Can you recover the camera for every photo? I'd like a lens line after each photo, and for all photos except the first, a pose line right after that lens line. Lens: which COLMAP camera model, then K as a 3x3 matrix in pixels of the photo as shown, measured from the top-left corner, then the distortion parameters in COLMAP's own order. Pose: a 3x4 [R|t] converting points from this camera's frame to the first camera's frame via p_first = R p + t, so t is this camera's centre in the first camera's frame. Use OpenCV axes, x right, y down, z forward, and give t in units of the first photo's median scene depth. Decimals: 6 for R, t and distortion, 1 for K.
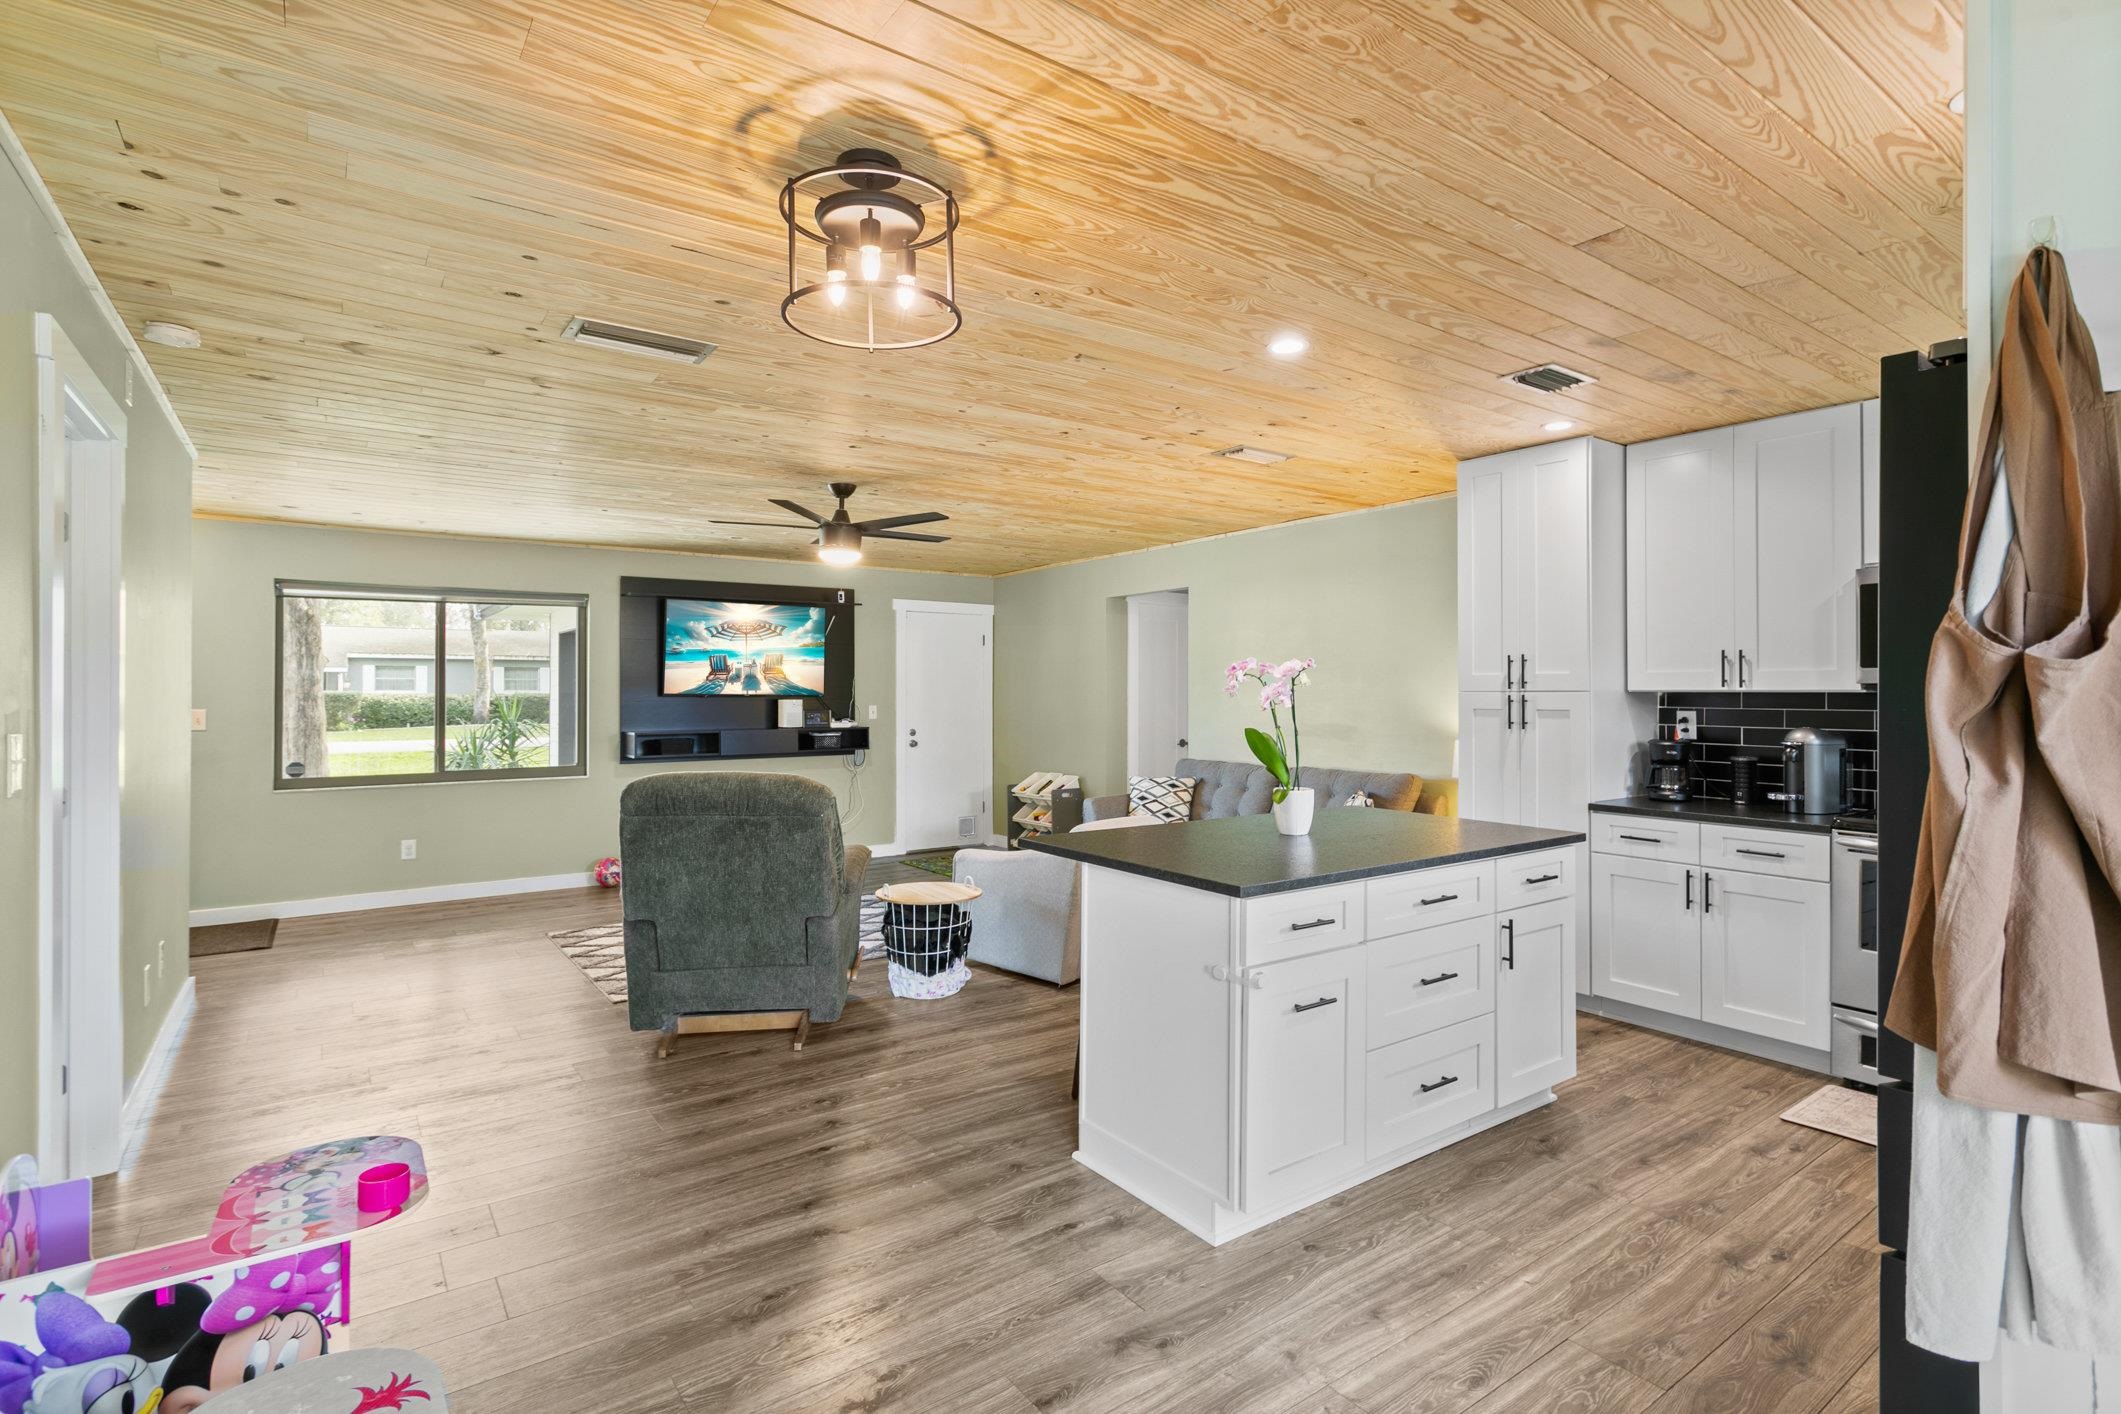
lens RADIAL K [[1032.7, 0, 1068.0], [0, 1032.7, 677.6], [0, 0, 1]] dist [0.002062, -0.000103]
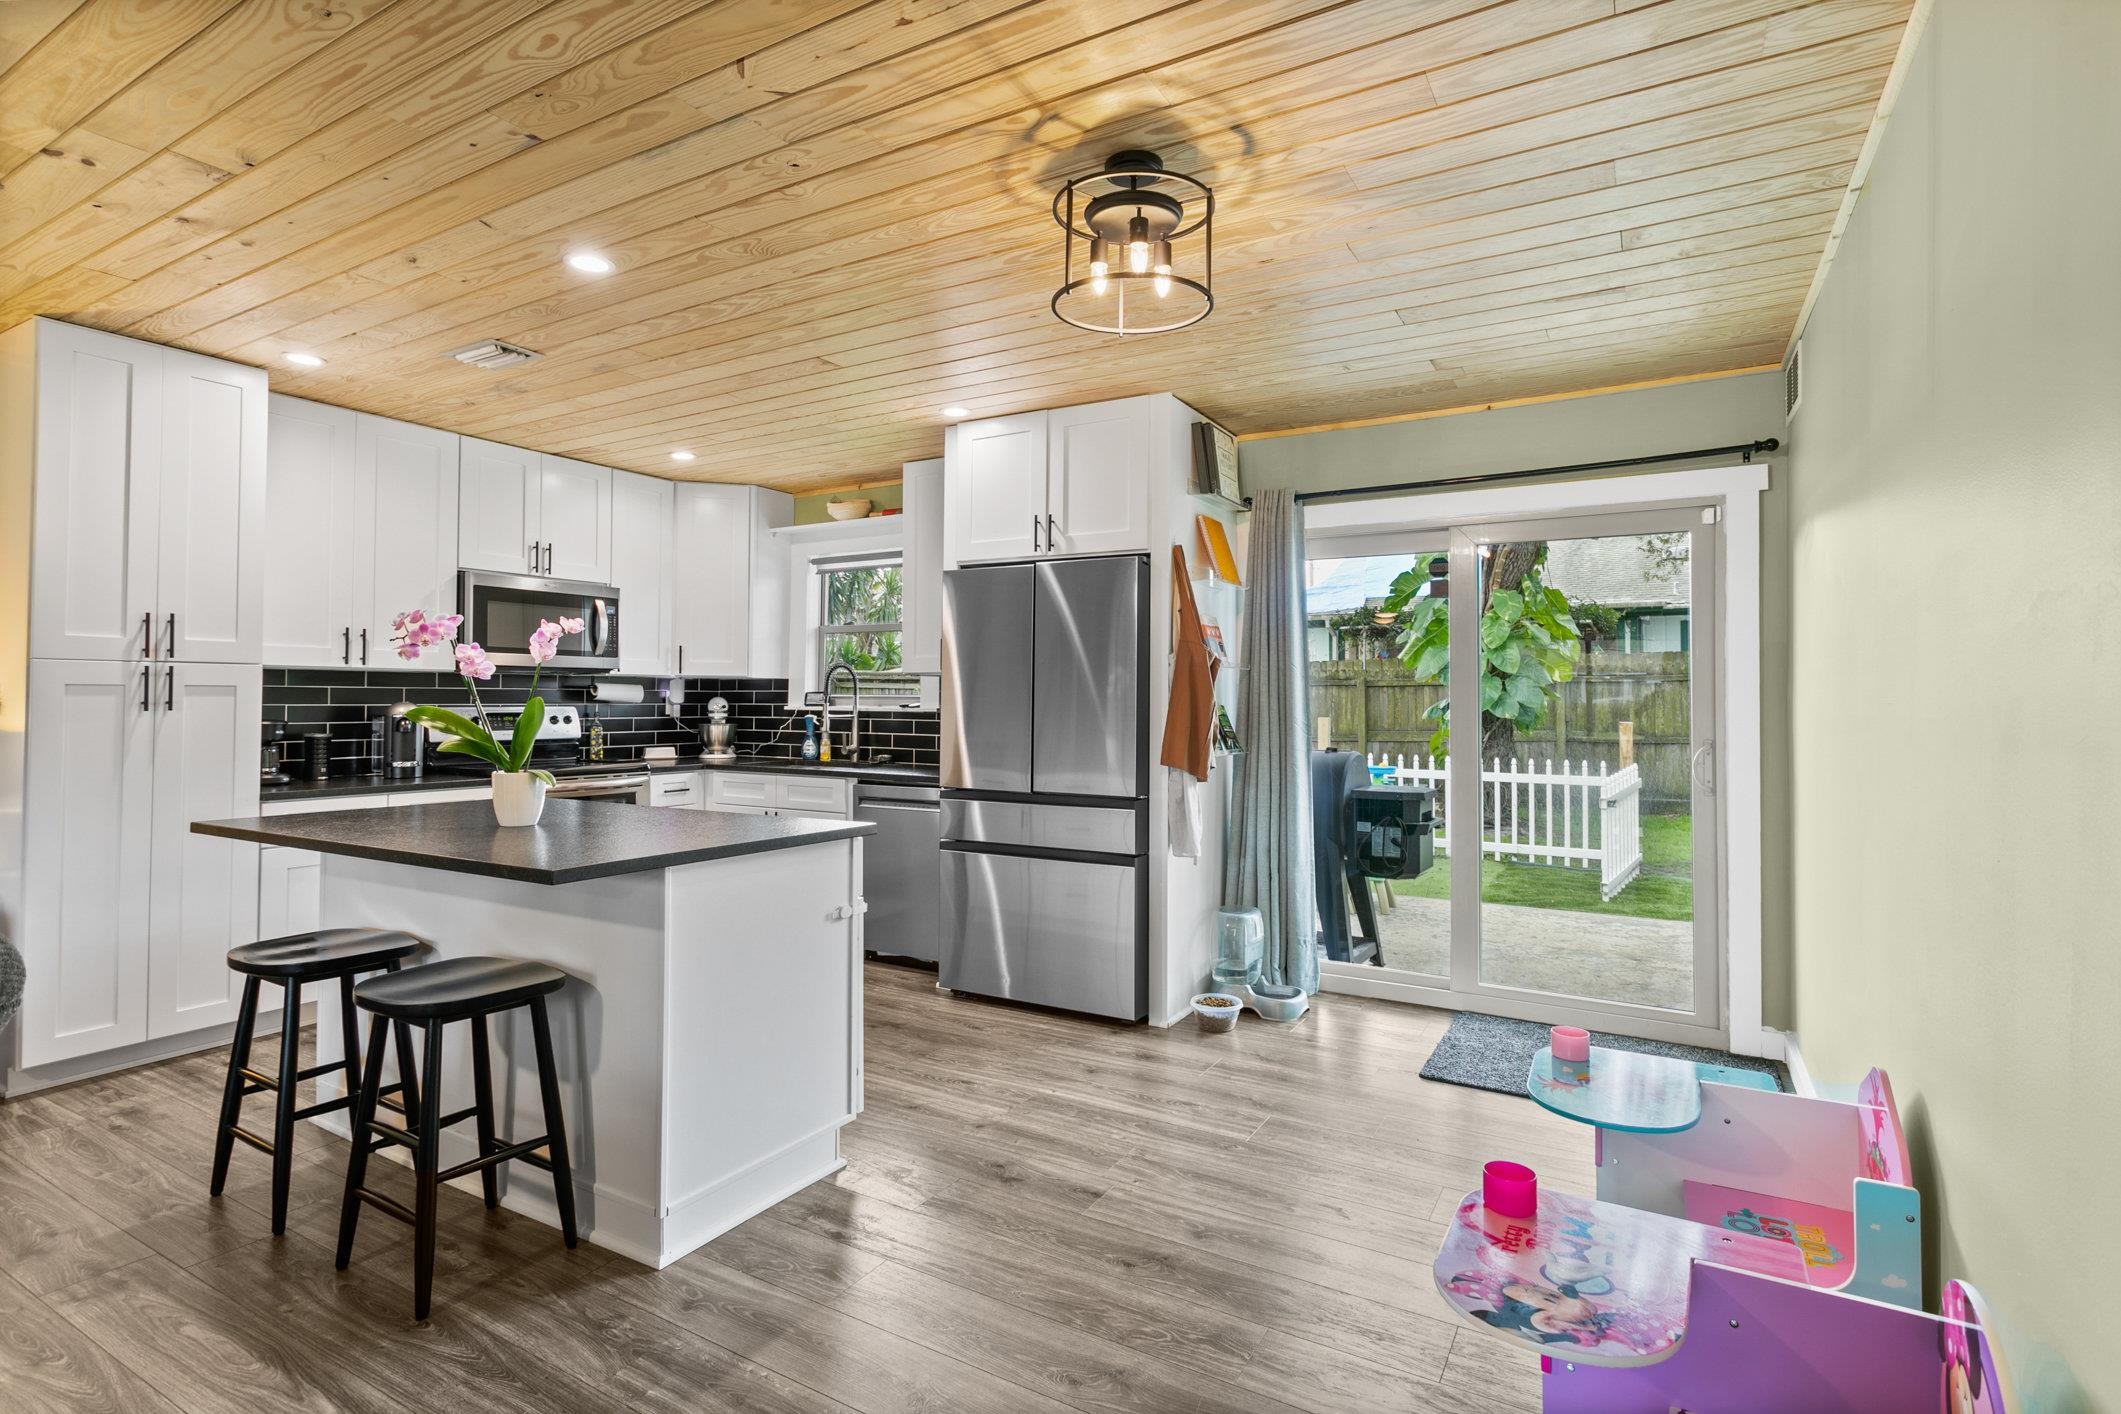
lens RADIAL K [[1032.7, 0, 1068.0], [0, 1032.7, 677.6], [0, 0, 1]] dist [0.002062, -0.000103]
pose [[-0.405471, 0.016695, 0.913955, -0.847236], [-0.014739, 0.999584, -0.024797, 0.053928], [-0.913989, -0.023525, -0.405056, 1.098063]]
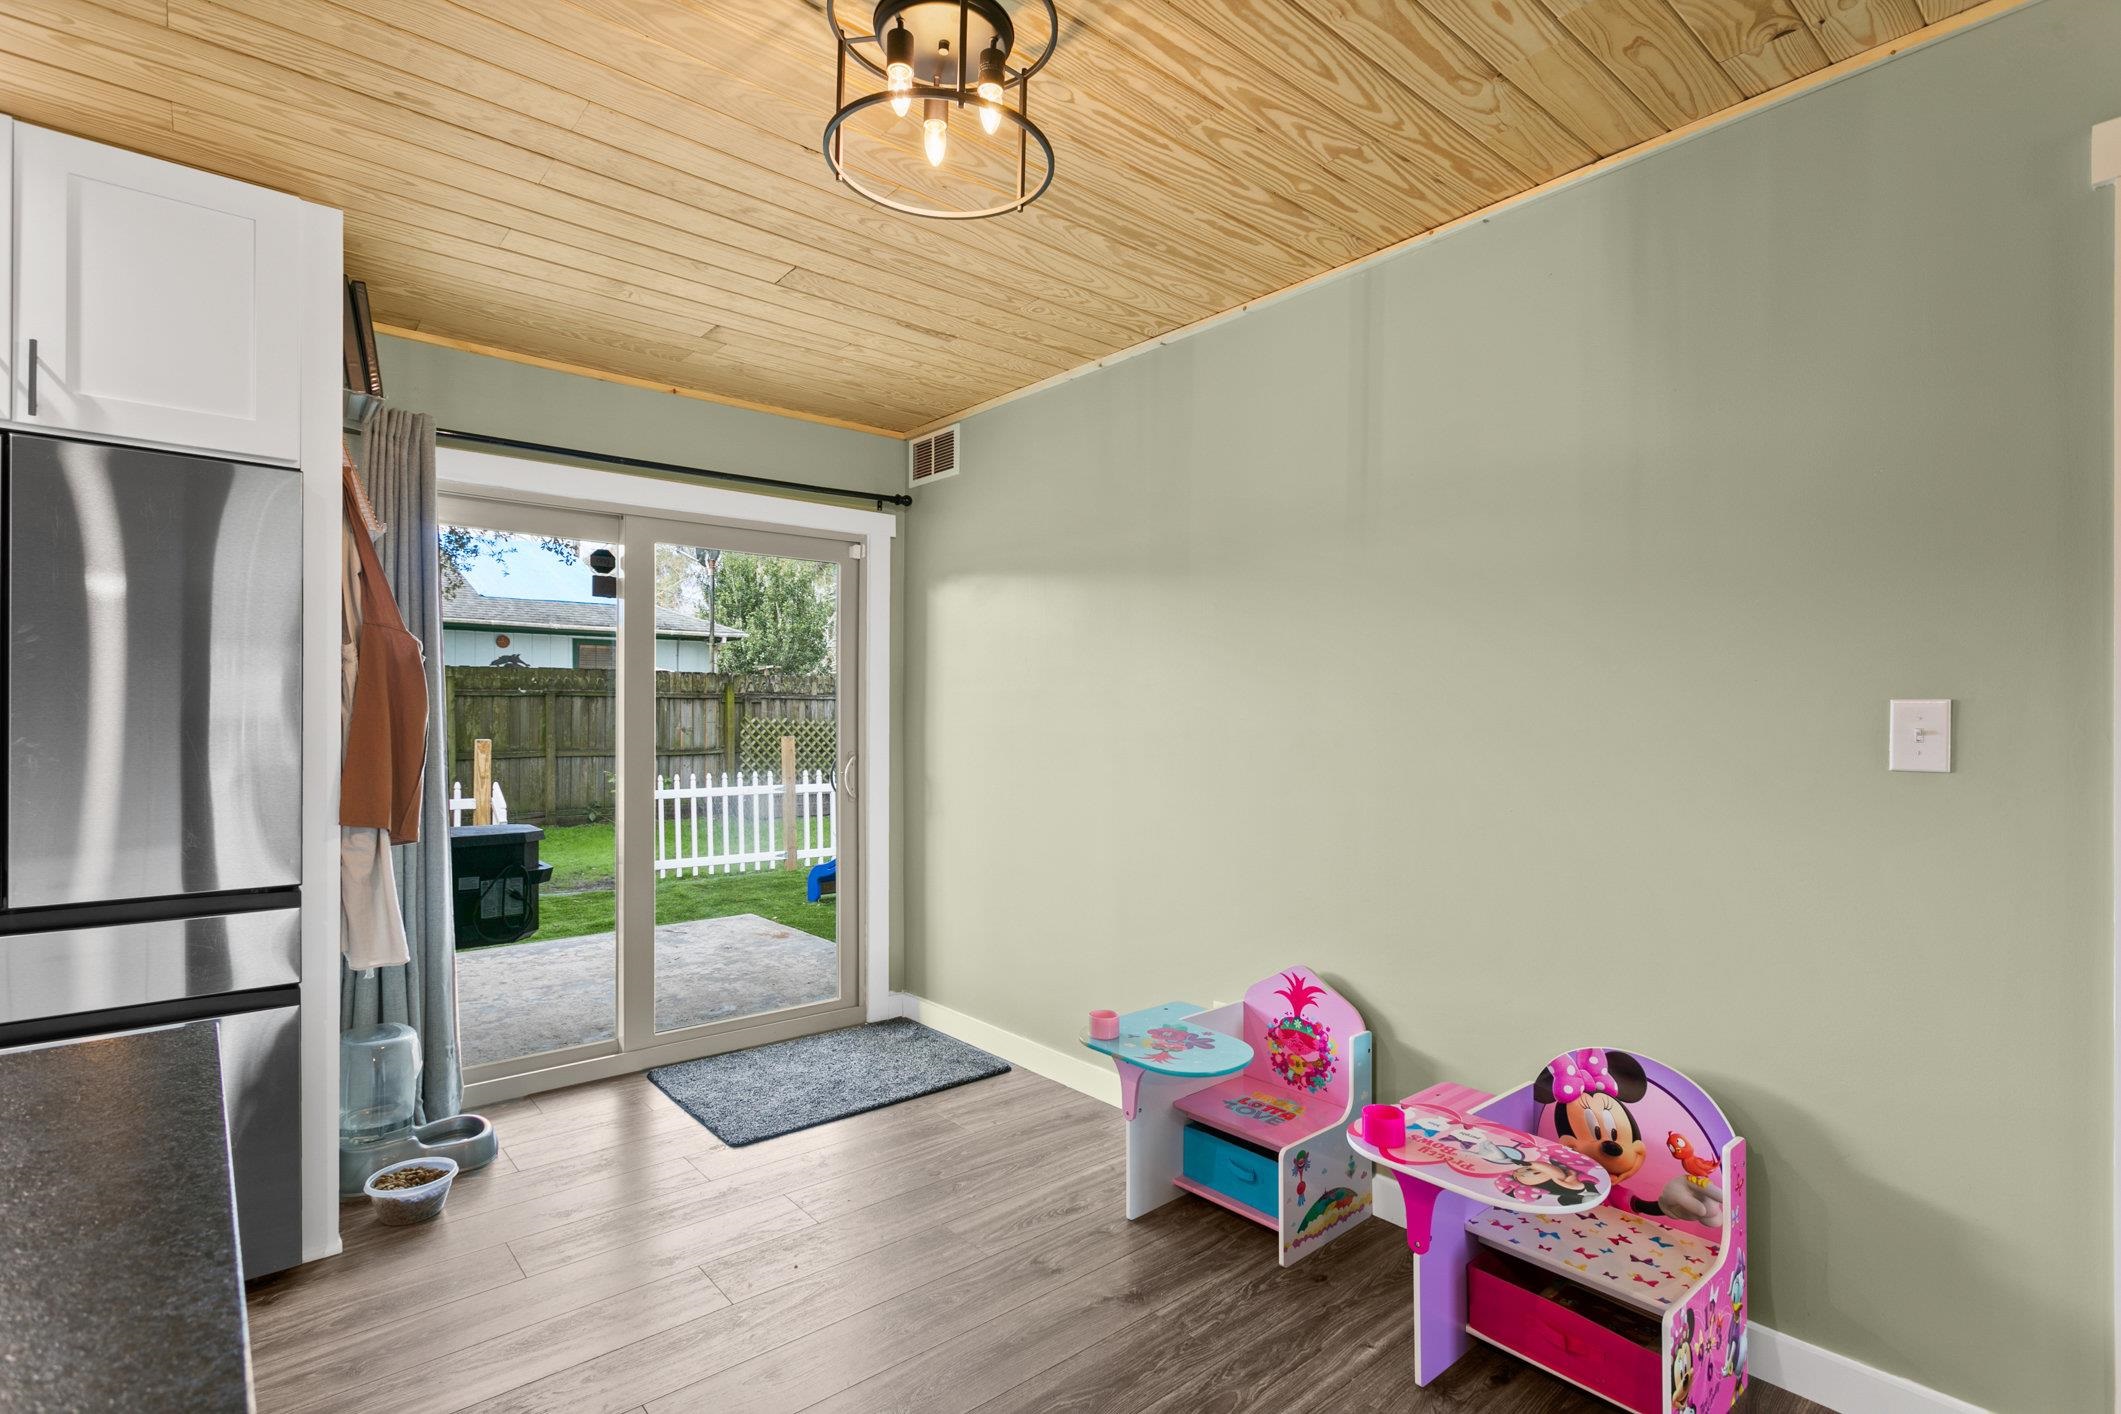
lens RADIAL K [[1019.6, 0, 1060.5], [0, 1019.6, 707.0], [0, 0, 1]] dist [0.002178, 0.000545]
pose [[-0.995991, -0.000777, -0.089446, -0.153618], [0.001004, 0.999802, -0.019858, 0.055157], [0.089443, -0.019868, -0.995794, 1.291879]]
